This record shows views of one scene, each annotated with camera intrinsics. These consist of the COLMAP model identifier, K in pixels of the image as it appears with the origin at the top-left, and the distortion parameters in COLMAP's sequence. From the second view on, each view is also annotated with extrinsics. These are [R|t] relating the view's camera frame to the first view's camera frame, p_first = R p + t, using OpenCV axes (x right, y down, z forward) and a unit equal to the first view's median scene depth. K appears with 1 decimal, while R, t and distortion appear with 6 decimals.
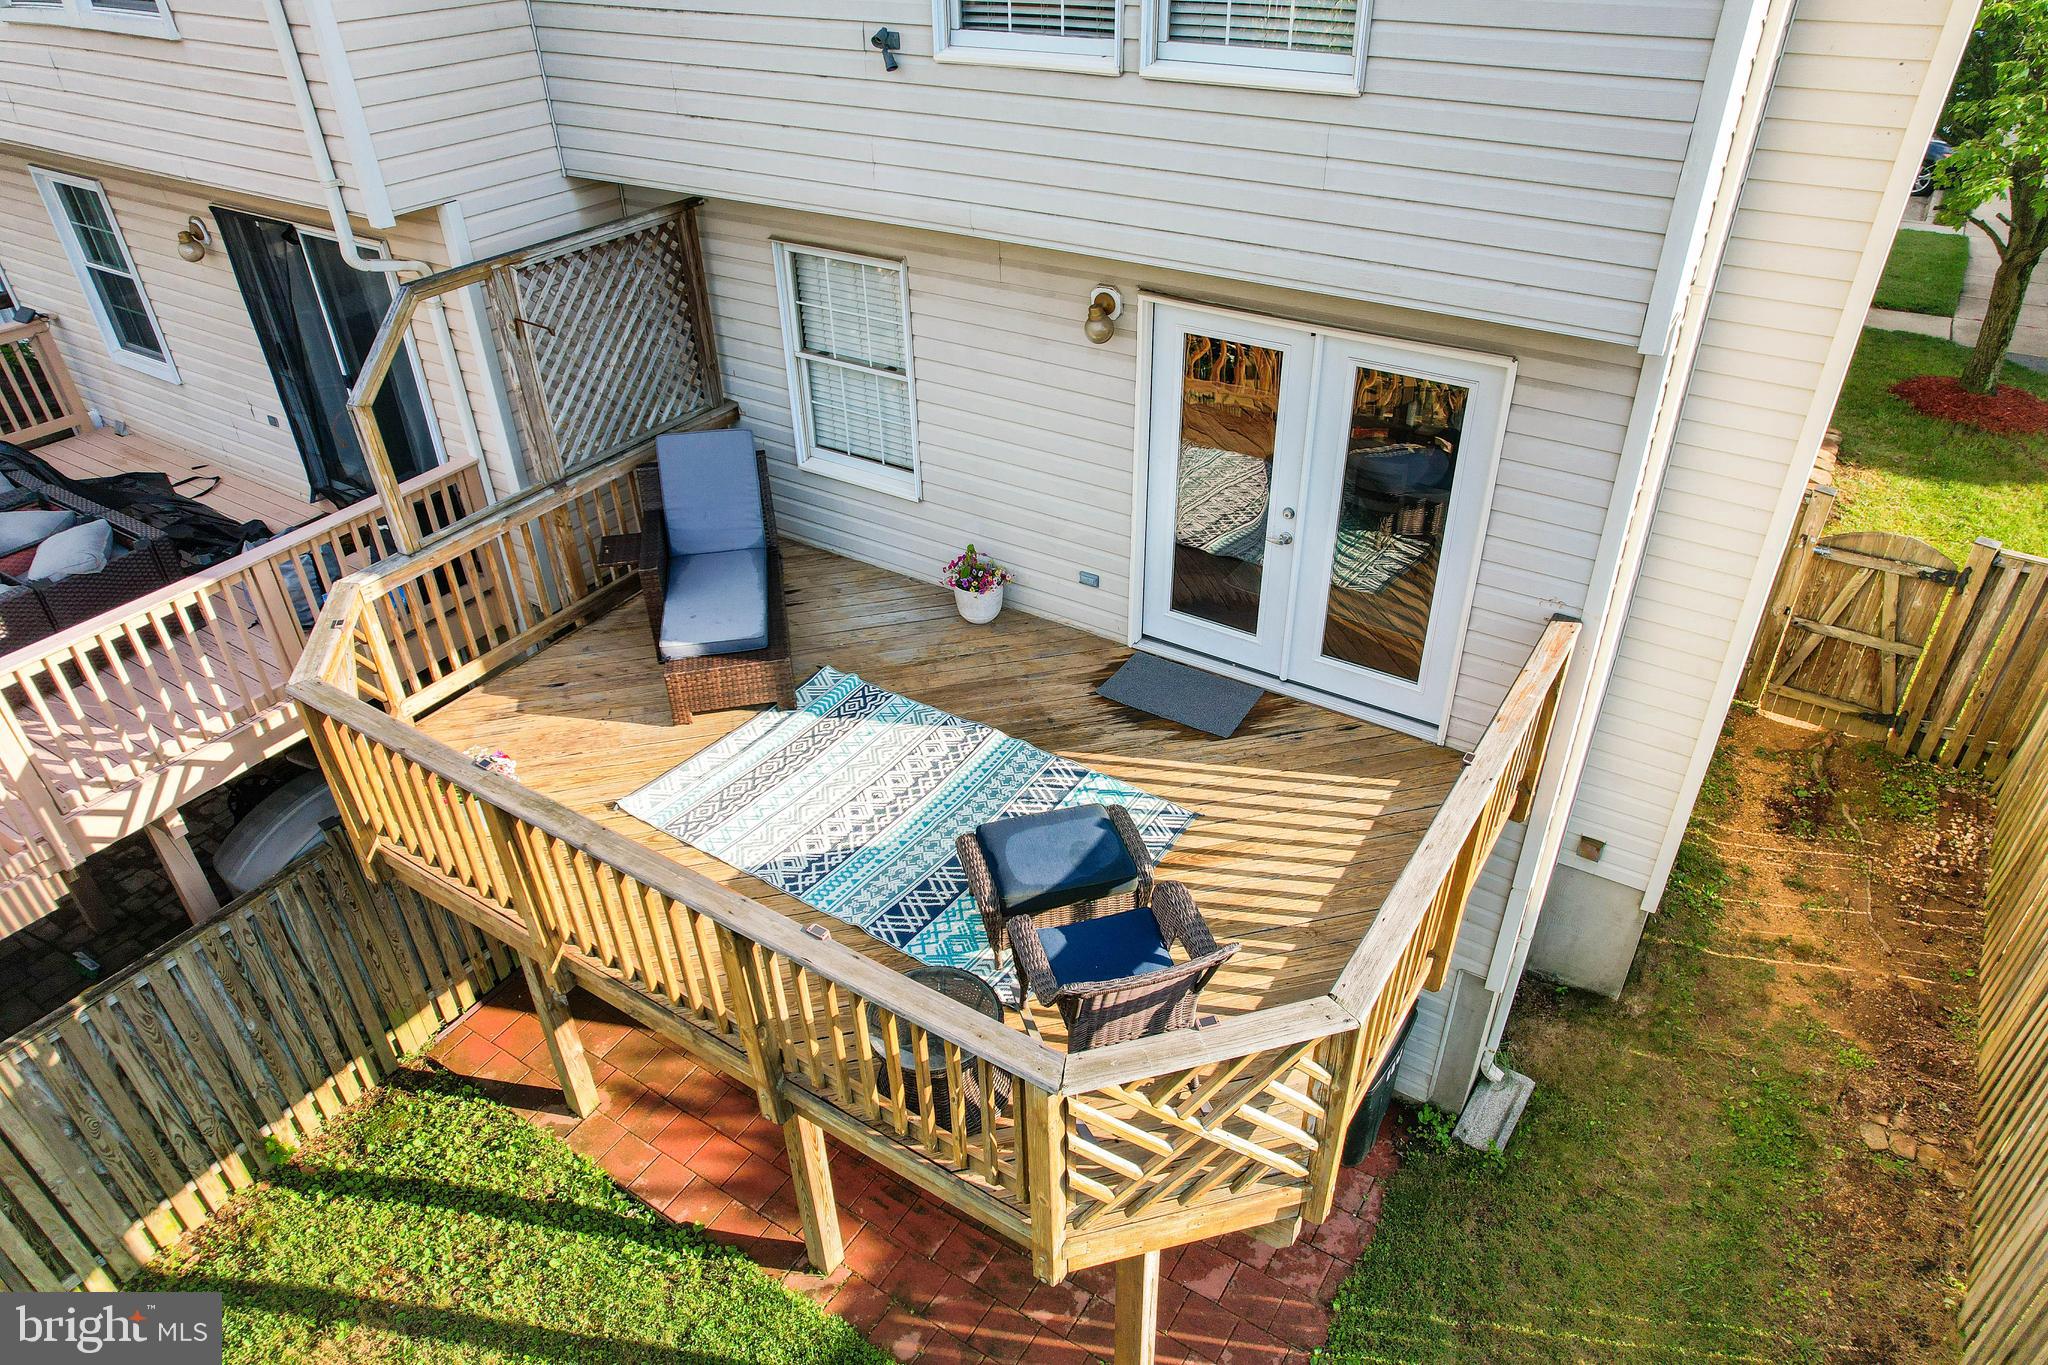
lens RADIAL K [[1300.7, 0, 1031.1], [0, 1300.7, 683.6], [0, 0, 1]] dist [-0.073451, 0.068795]
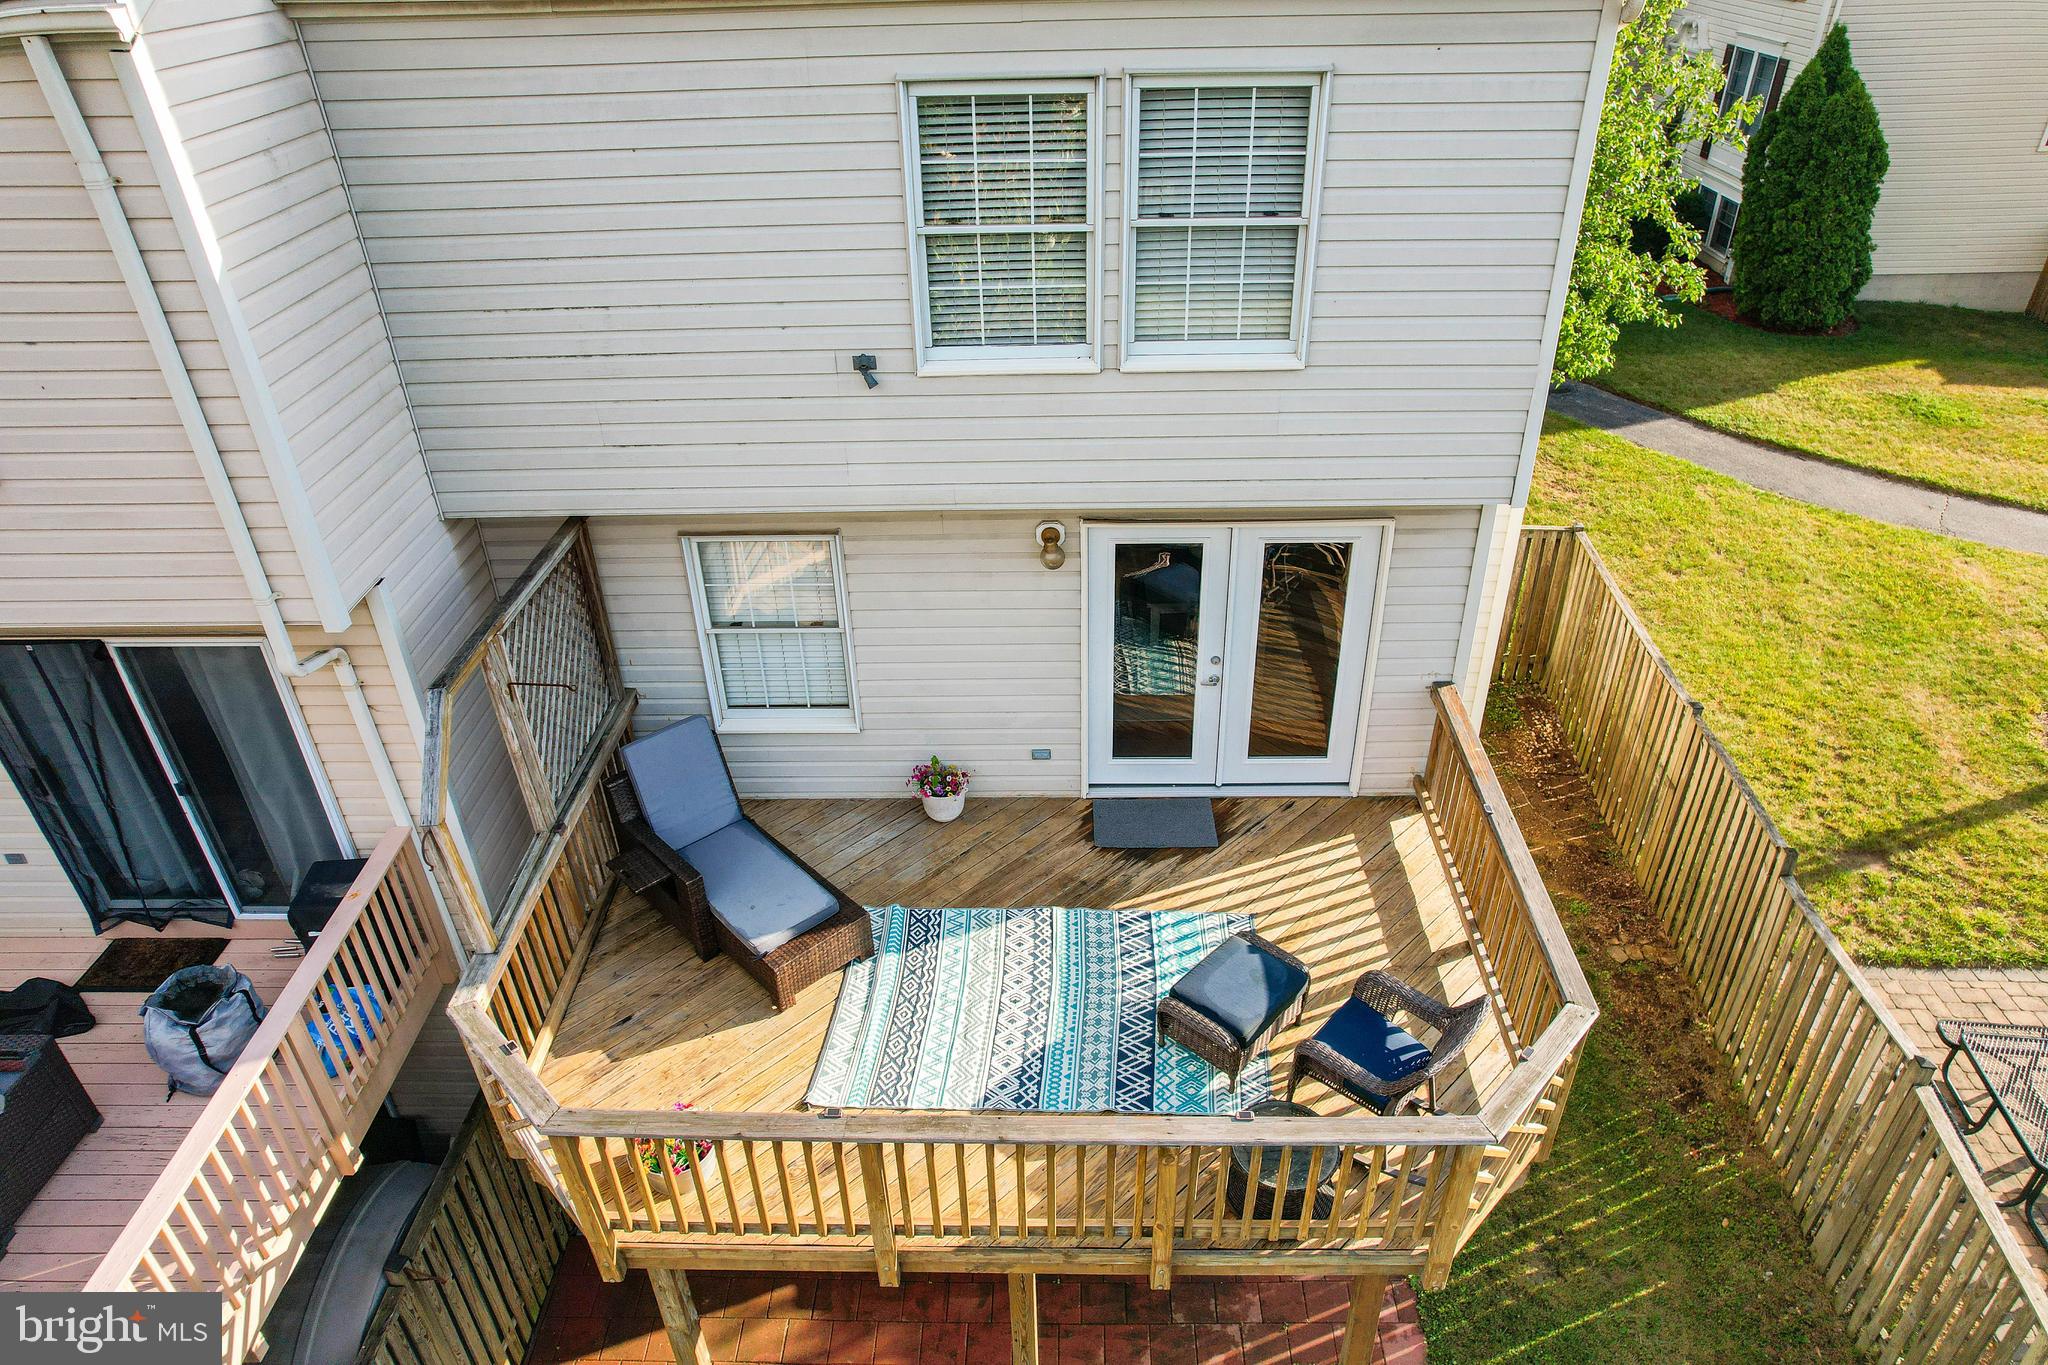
lens RADIAL K [[1300.7, 0, 1031.1], [0, 1300.7, 683.6], [0, 0, 1]] dist [-0.073451, 0.068795]
pose [[0.855807, -0.283311, 0.432815, -0.481345], [0.298522, 0.953795, 0.034066, -0.196907], [-0.422468, 0.100051, 0.900839, -0.049980]]
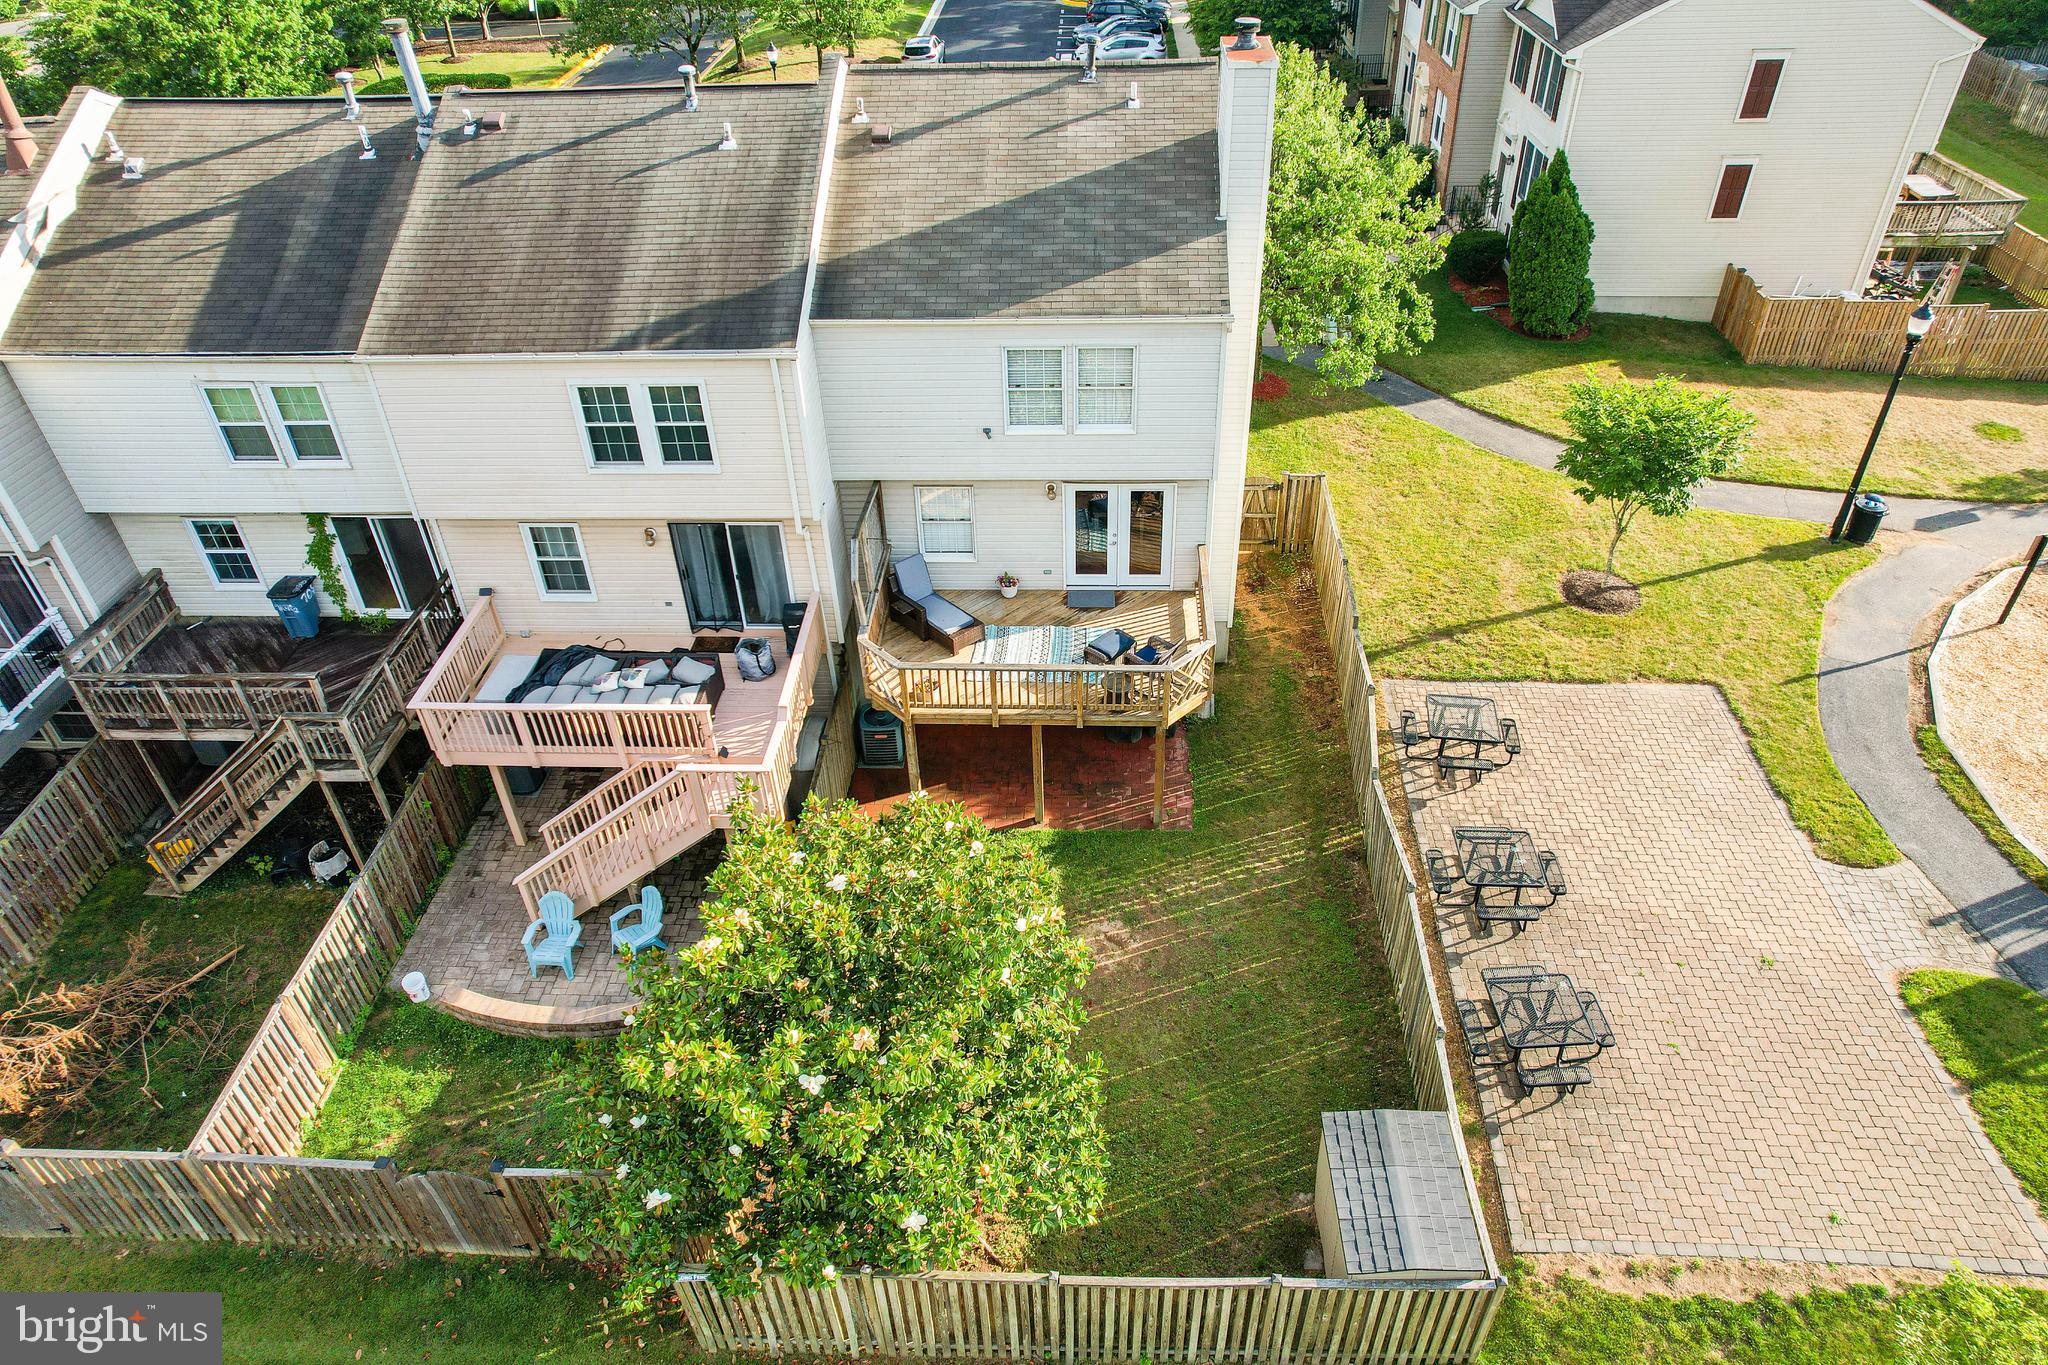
lens RADIAL K [[1289.7, 0, 1024.0], [0, 1289.7, 682.5], [0, 0, 1]] dist [-0.059892, -0.000364]
pose [[0.869852, -0.306010, 0.386932, -1.310863], [0.290425, 0.951684, 0.099753, -0.161126], [-0.398762, 0.025604, 0.916697, -1.796936]]
